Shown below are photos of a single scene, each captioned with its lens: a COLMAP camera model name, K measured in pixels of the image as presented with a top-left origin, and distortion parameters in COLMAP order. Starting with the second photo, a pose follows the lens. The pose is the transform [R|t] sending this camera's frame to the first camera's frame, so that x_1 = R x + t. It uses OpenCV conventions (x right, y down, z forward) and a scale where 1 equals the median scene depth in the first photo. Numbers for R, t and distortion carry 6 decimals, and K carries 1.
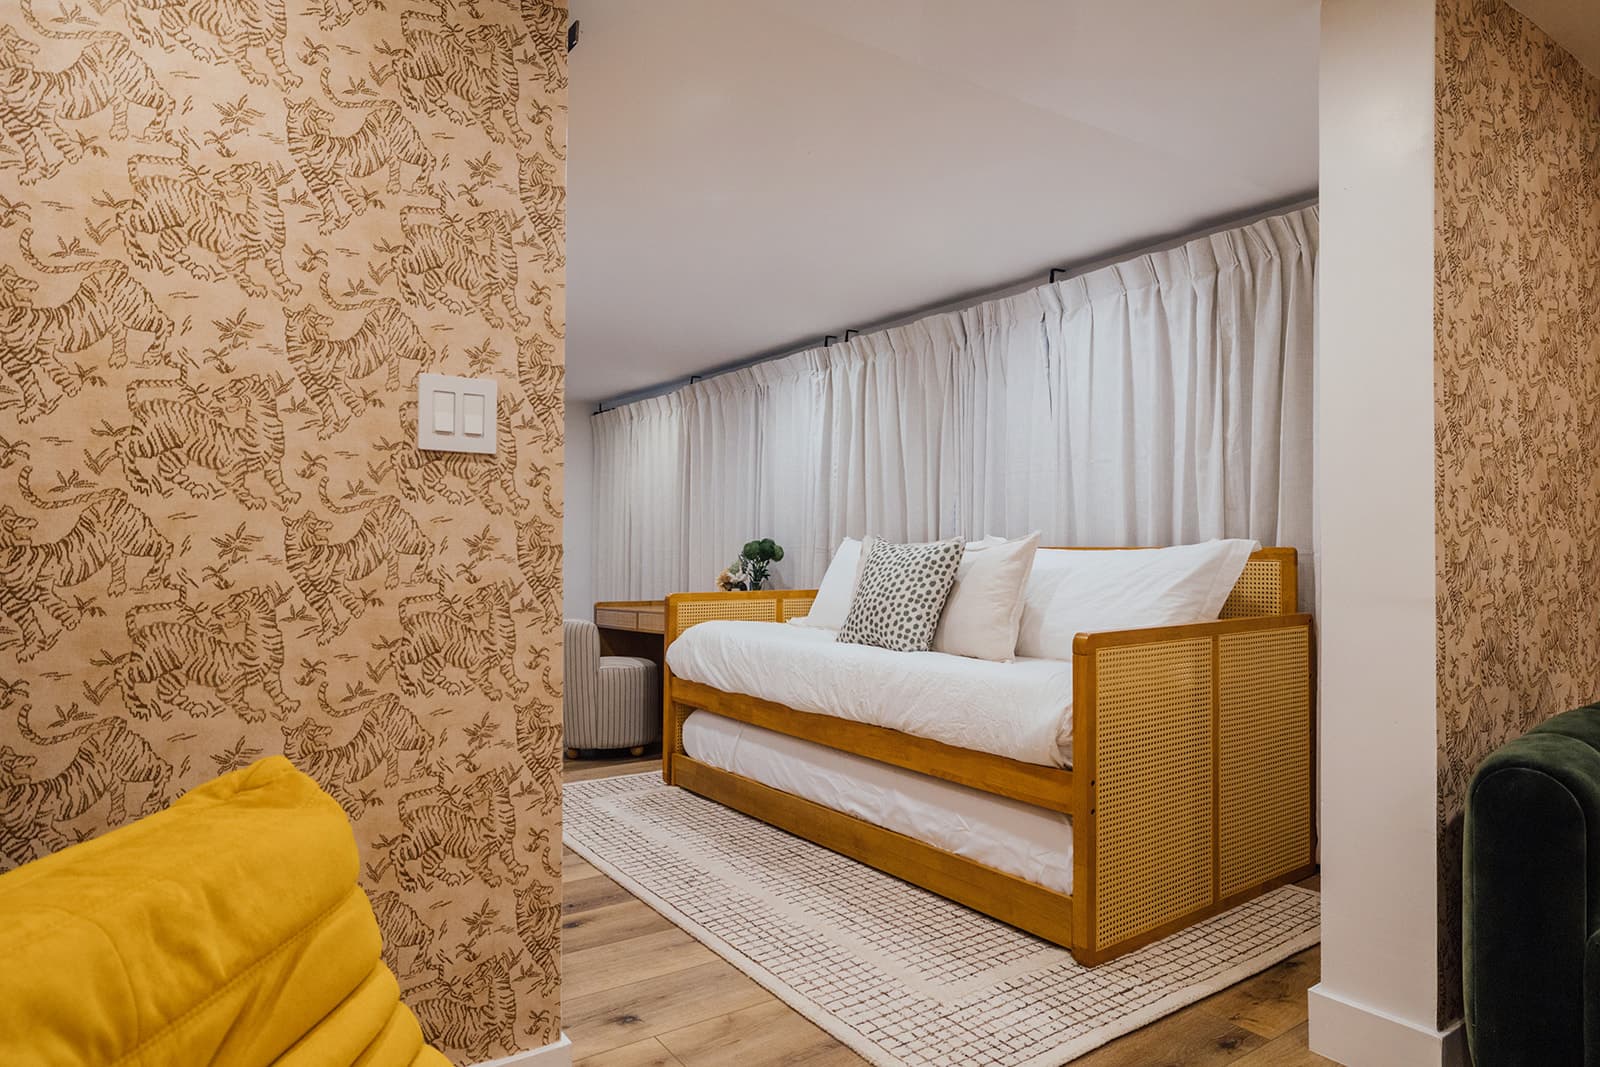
lens RADIAL K [[926.6, 0, 796.3], [0, 926.6, 536.8], [0, 0, 1]] dist [-0.007171, -0.000395]
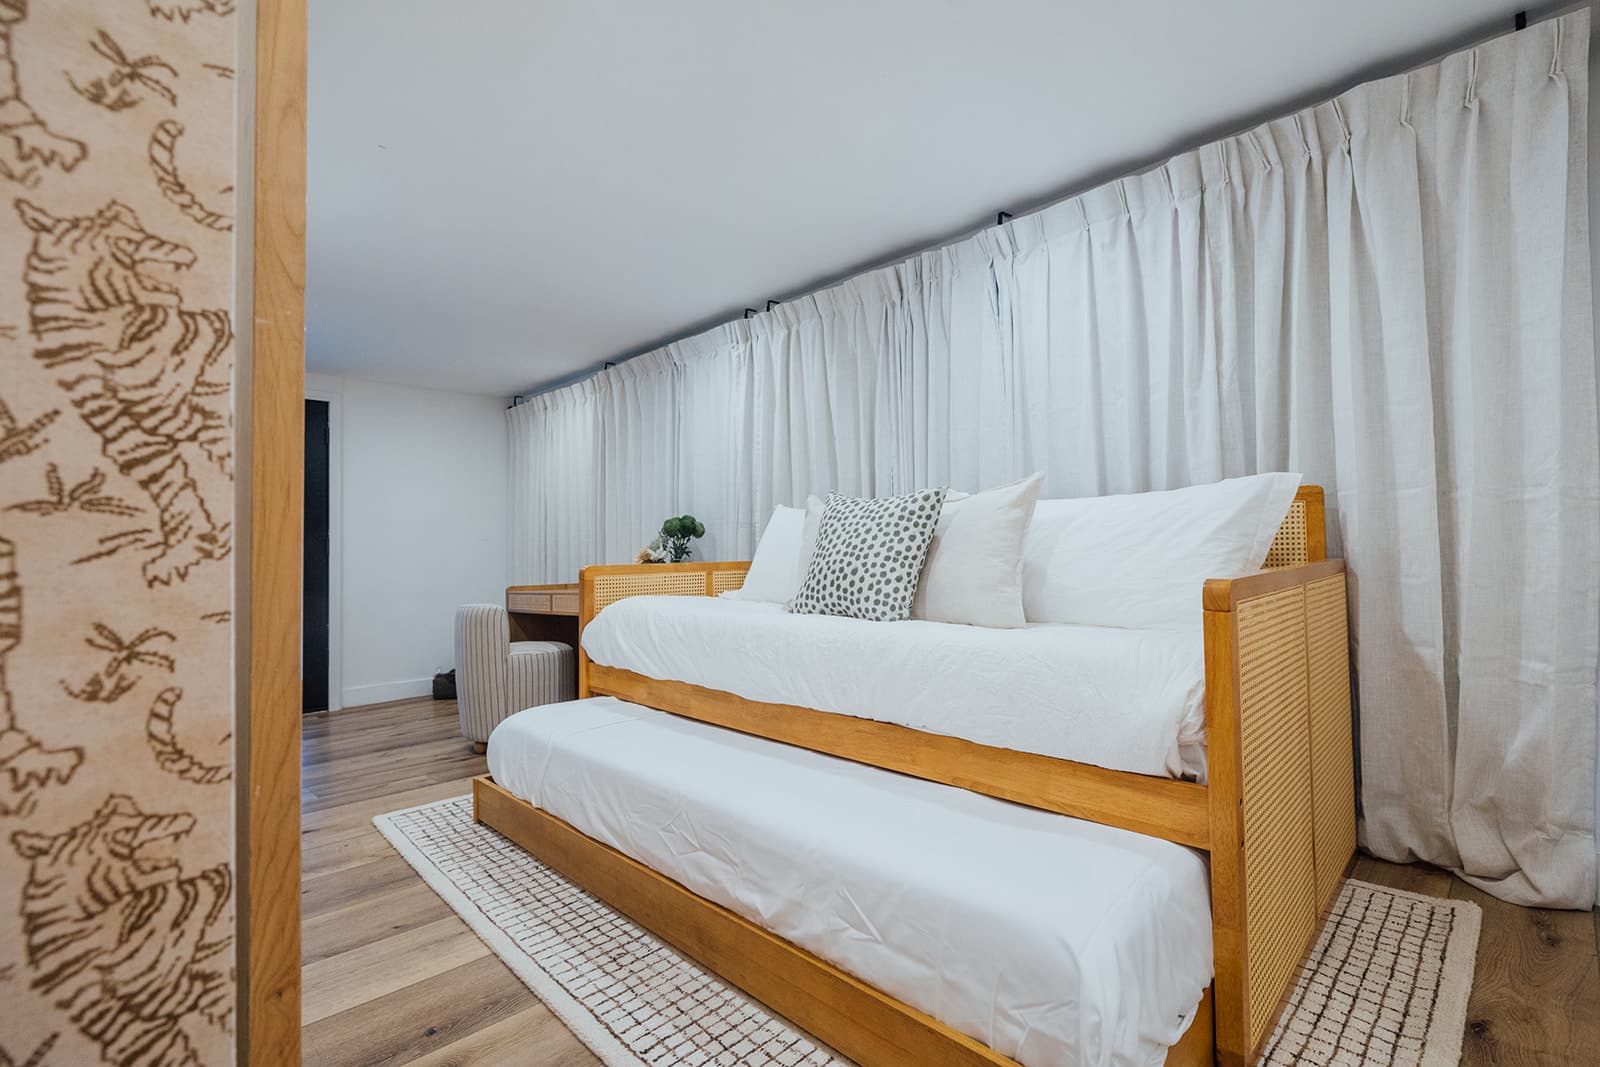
lens RADIAL K [[690.8, 0, 804.7], [0, 690.8, 531.1], [0, 0, 1]] dist [-0.008096, 0.000582]
pose [[0.985537, -0.015868, 0.168715, -0.042568], [0.018782, 0.999700, -0.015691, 0.042547], [-0.168415, 0.018633, 0.985540, 0.331030]]
